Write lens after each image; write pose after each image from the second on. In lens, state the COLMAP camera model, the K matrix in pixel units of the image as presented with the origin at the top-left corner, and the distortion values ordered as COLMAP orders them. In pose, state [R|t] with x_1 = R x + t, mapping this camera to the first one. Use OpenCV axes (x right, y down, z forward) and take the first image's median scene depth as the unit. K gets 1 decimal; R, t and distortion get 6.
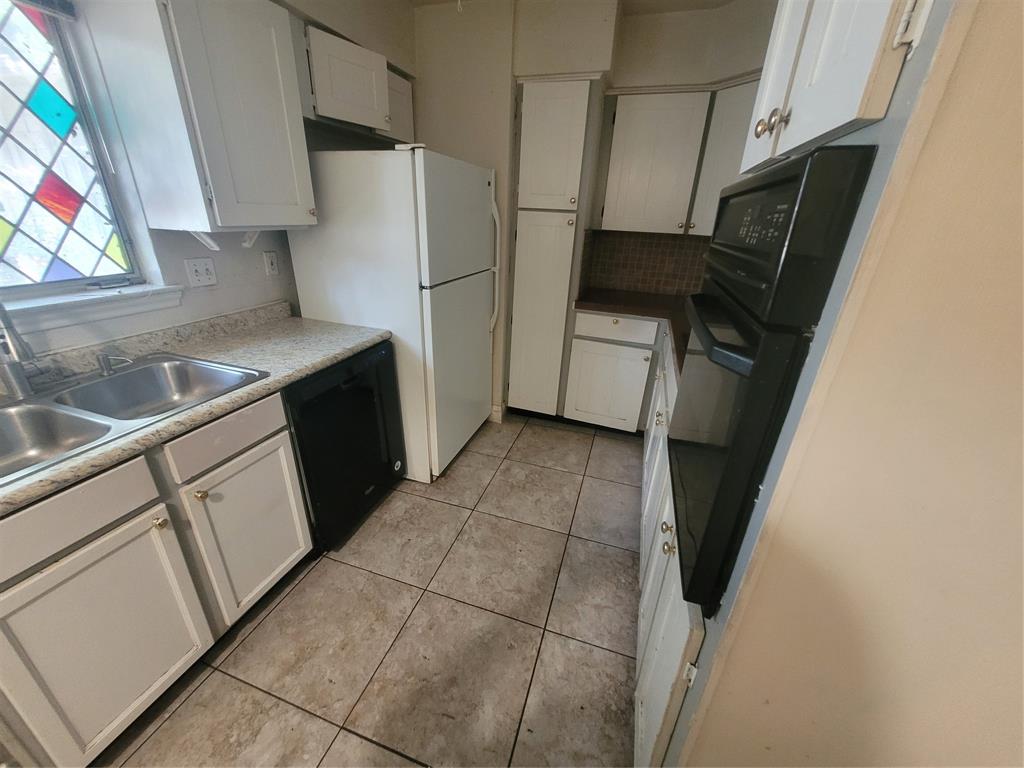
lens RADIAL K [[401.7, 0, 511.4], [0, 401.7, 385.8], [0, 0, 1]] dist [0.001456, -0.000536]
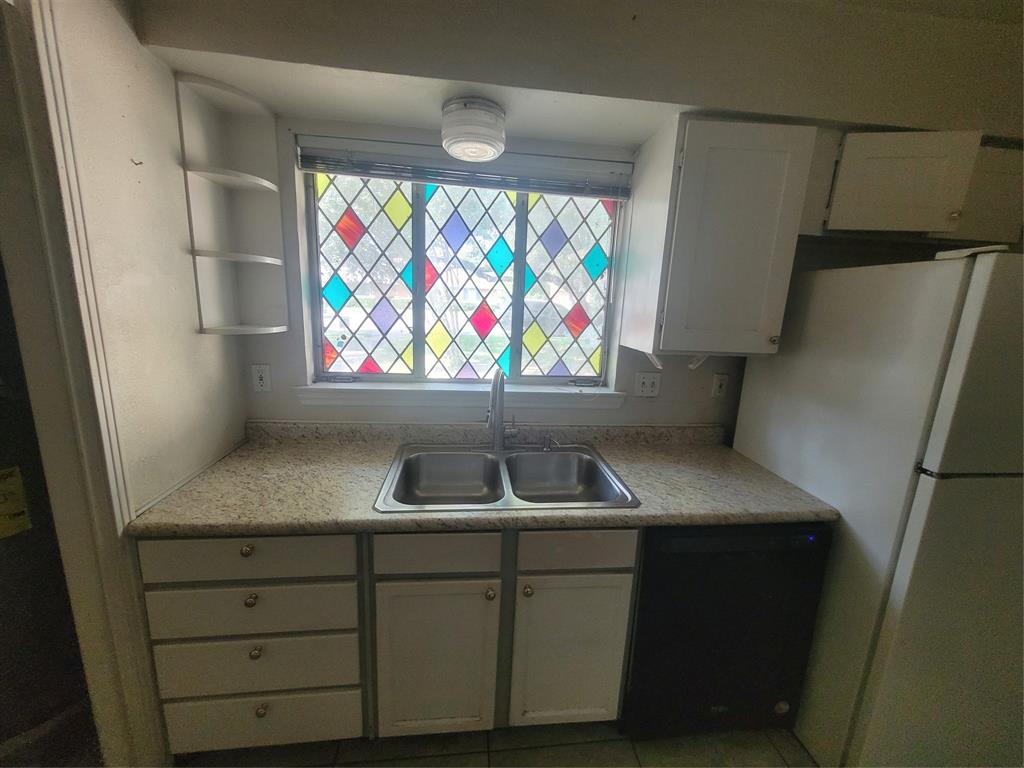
lens RADIAL K [[401.7, 0, 513.9], [0, 401.7, 382.1], [0, 0, 1]] dist [0.001456, -0.000536]
pose [[0.414681, 0.164837, -0.894913, 0.037798], [-0.384177, 0.923225, -0.007966, -0.147347], [0.824893, 0.347108, 0.446170, 0.233855]]
